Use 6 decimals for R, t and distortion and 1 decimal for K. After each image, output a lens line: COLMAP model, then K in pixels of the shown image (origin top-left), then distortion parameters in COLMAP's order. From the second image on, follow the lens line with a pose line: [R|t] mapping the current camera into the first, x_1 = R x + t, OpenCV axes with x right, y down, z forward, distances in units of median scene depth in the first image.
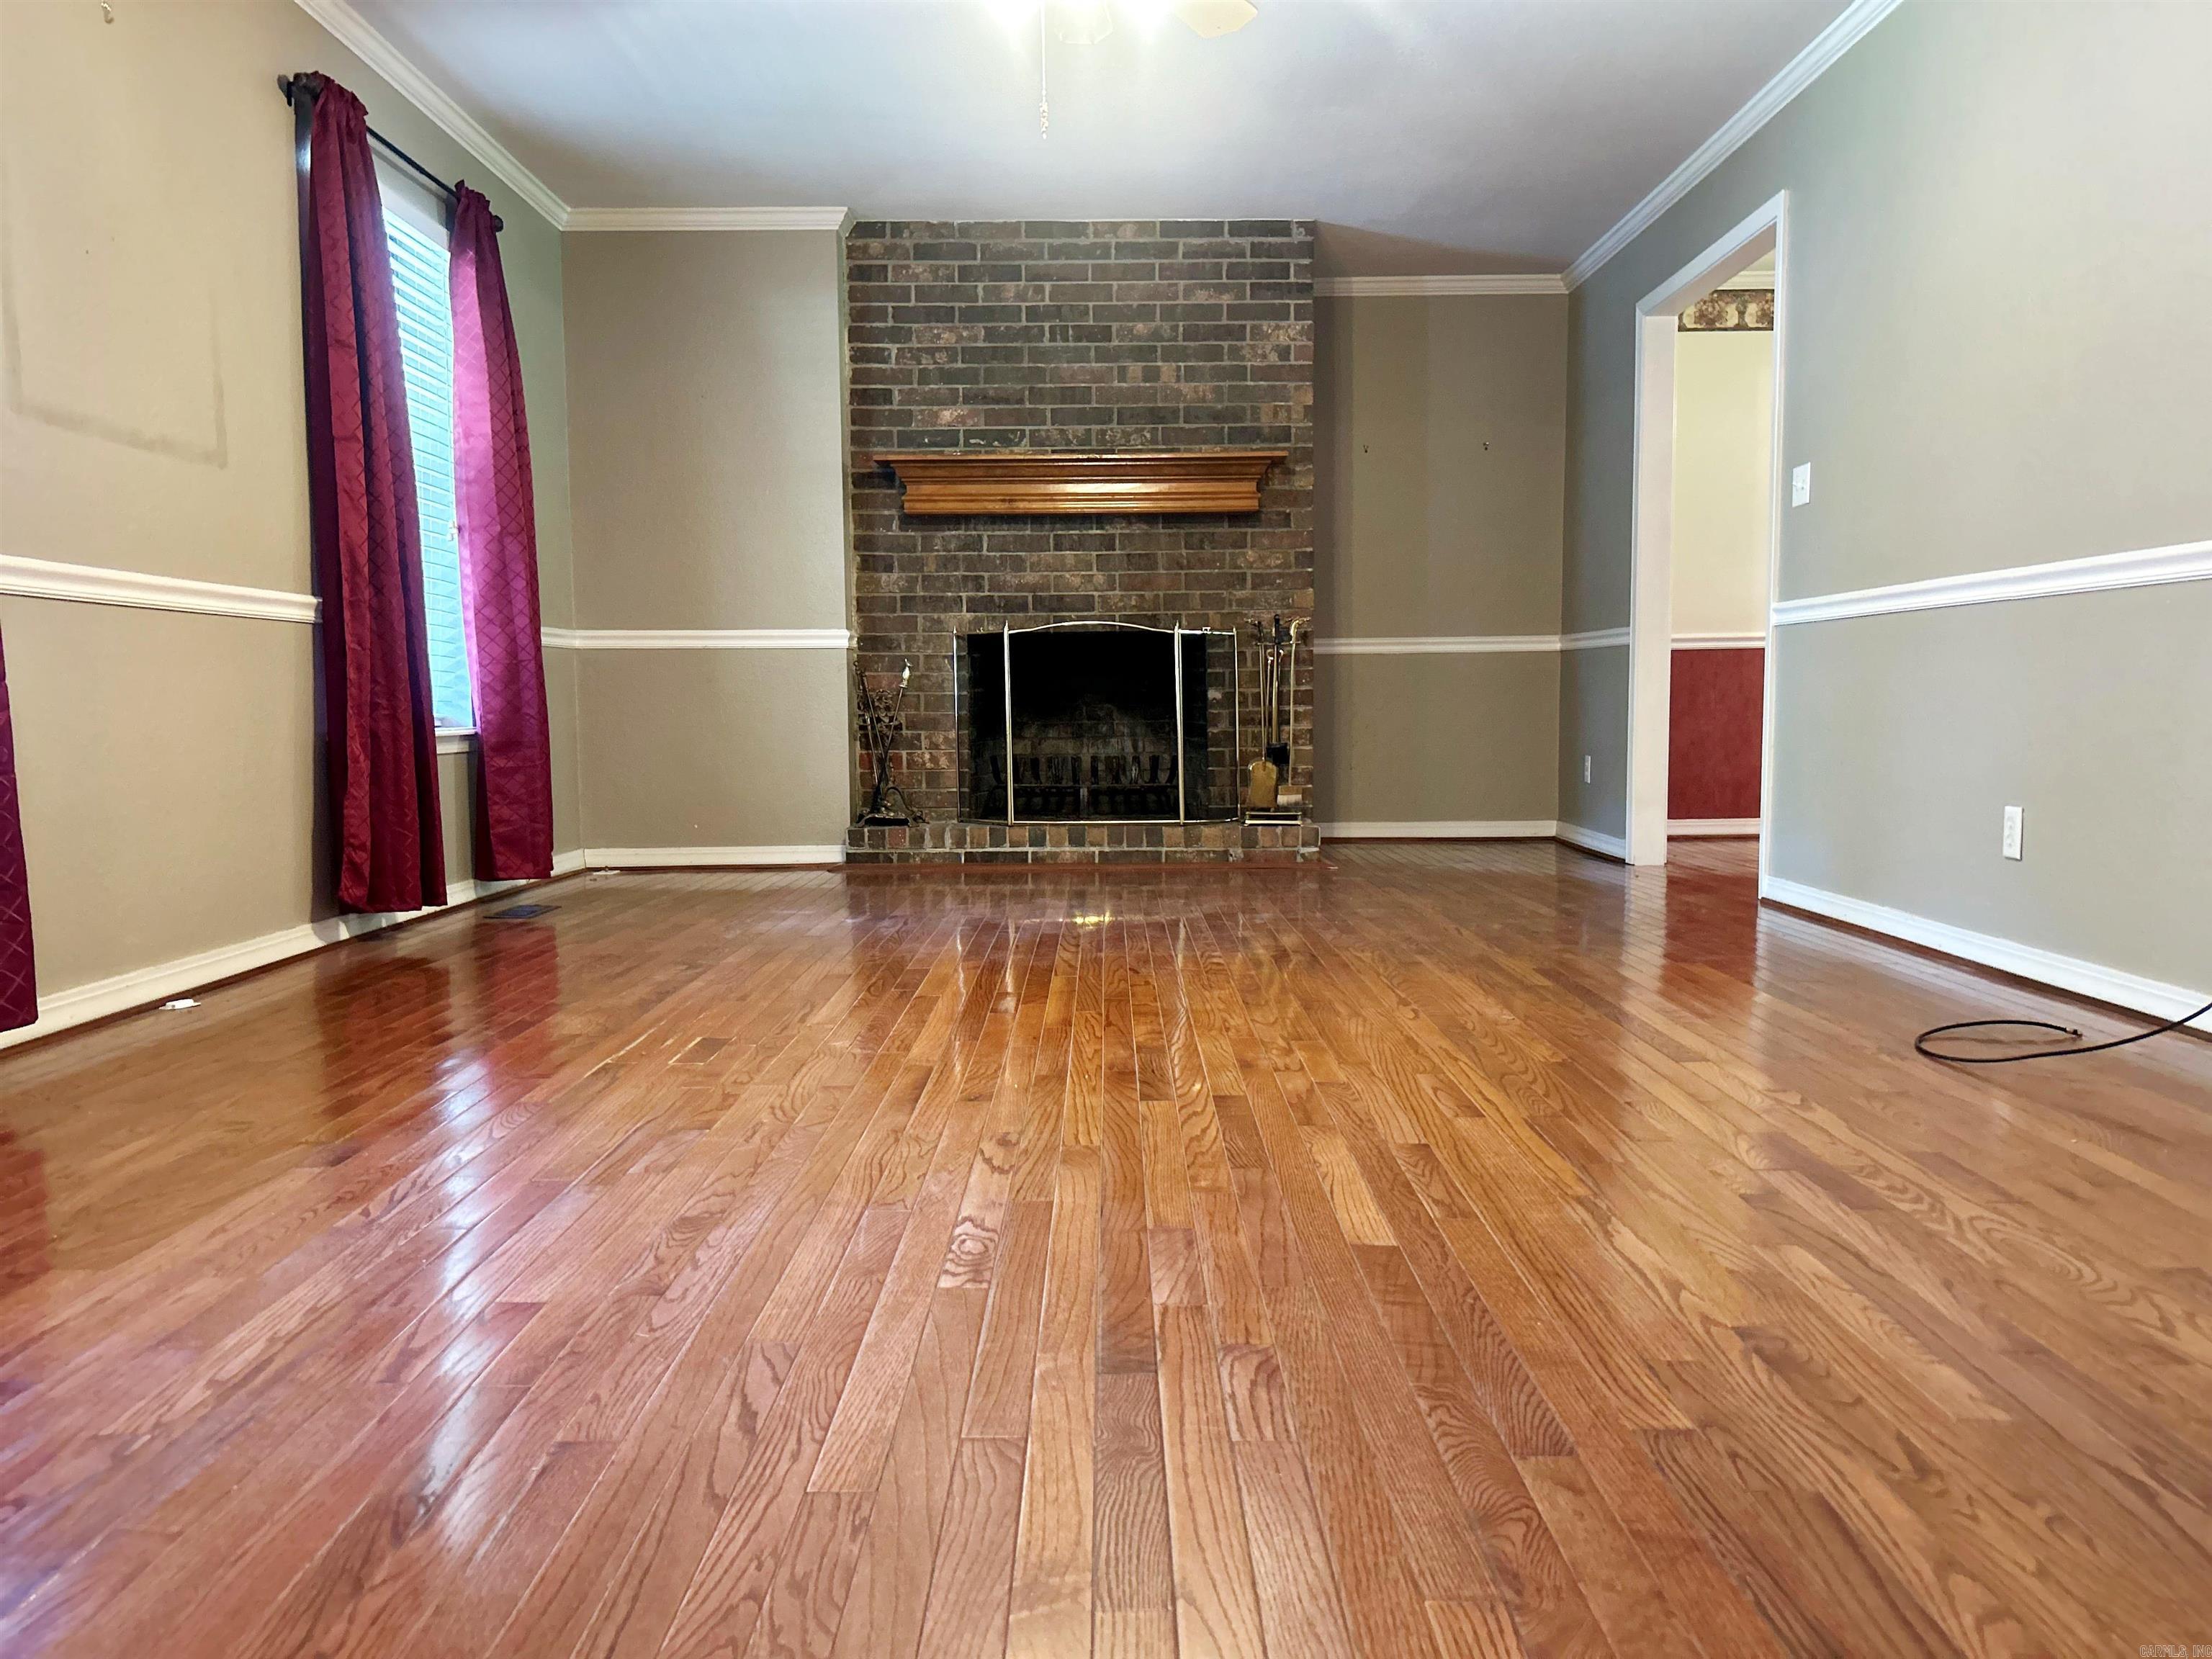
lens RADIAL K [[1674.2, 0, 1128.7], [0, 1674.2, 846.2], [0, 0, 1]] dist [0.057184, -0.060464]
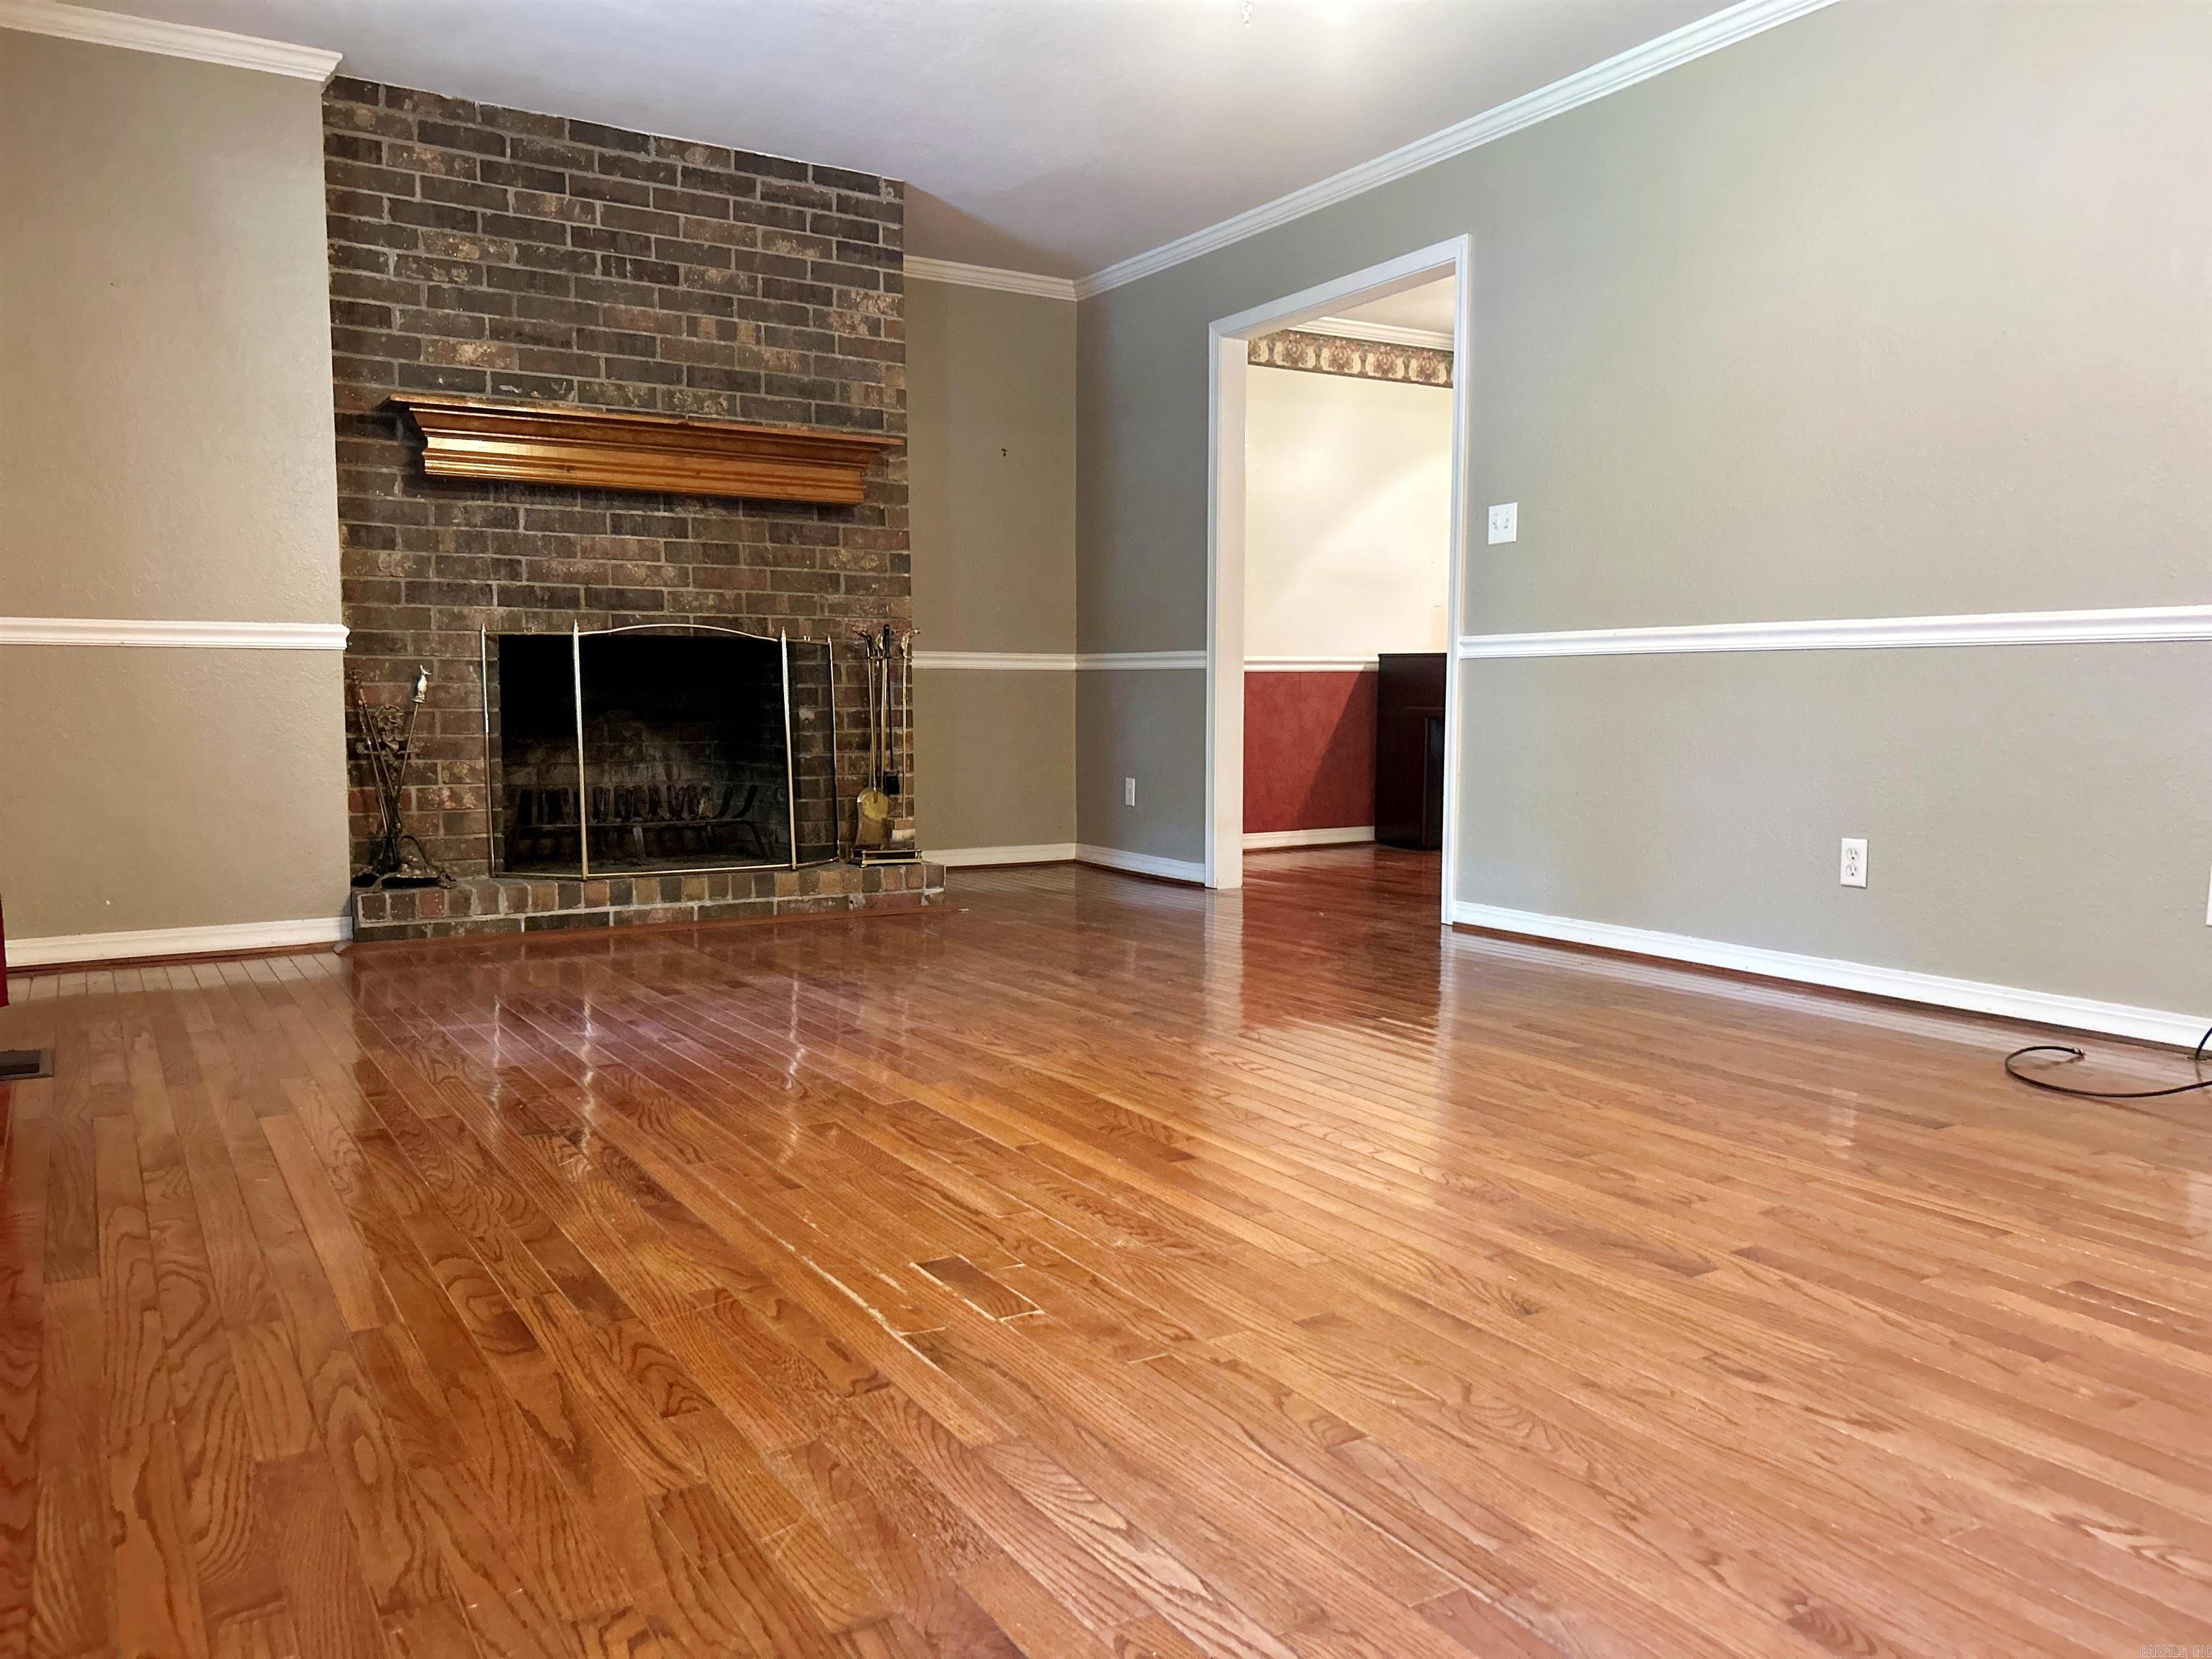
lens RADIAL K [[1674.2, 0, 1108.1], [0, 1674.2, 819.1], [0, 0, 1]] dist [0.057184, -0.060464]
pose [[0.854236, -0.028295, 0.519115, -0.267131], [0.034947, 0.999385, -0.003035, -0.029489], [-0.518710, 0.020734, 0.854699, 0.192193]]
